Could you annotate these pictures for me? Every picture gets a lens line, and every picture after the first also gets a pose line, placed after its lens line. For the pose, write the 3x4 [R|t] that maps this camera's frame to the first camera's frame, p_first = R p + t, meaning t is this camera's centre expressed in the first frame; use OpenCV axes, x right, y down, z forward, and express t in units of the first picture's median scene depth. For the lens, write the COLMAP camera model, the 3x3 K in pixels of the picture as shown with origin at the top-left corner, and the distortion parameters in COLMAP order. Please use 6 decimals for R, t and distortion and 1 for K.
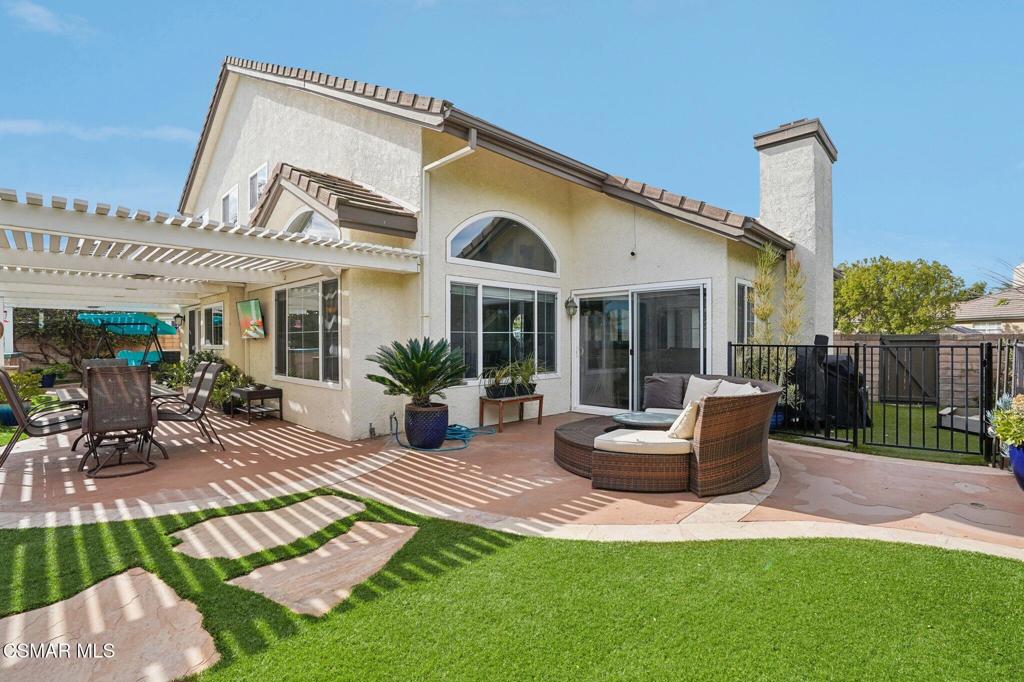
lens RADIAL K [[476.1, 0, 503.8], [0, 476.1, 340.9], [0, 0, 1]] dist [-0.074932, 0.028529]
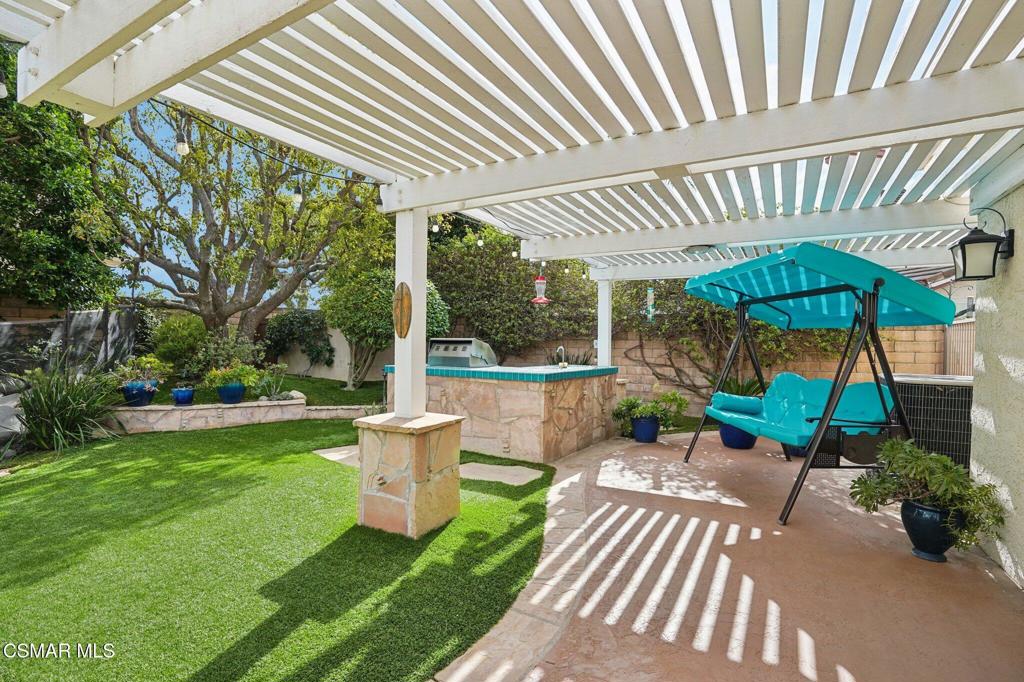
lens RADIAL K [[477.4, 0, 537.8], [0, 477.4, 339.8], [0, 0, 1]] dist [0.017289, -0.000076]
pose [[0.298779, 0.003279, -0.954317, -0.539097], [-0.012710, 0.999919, -0.000543, -0.001662], [0.954238, 0.012292, 0.298796, 0.720181]]
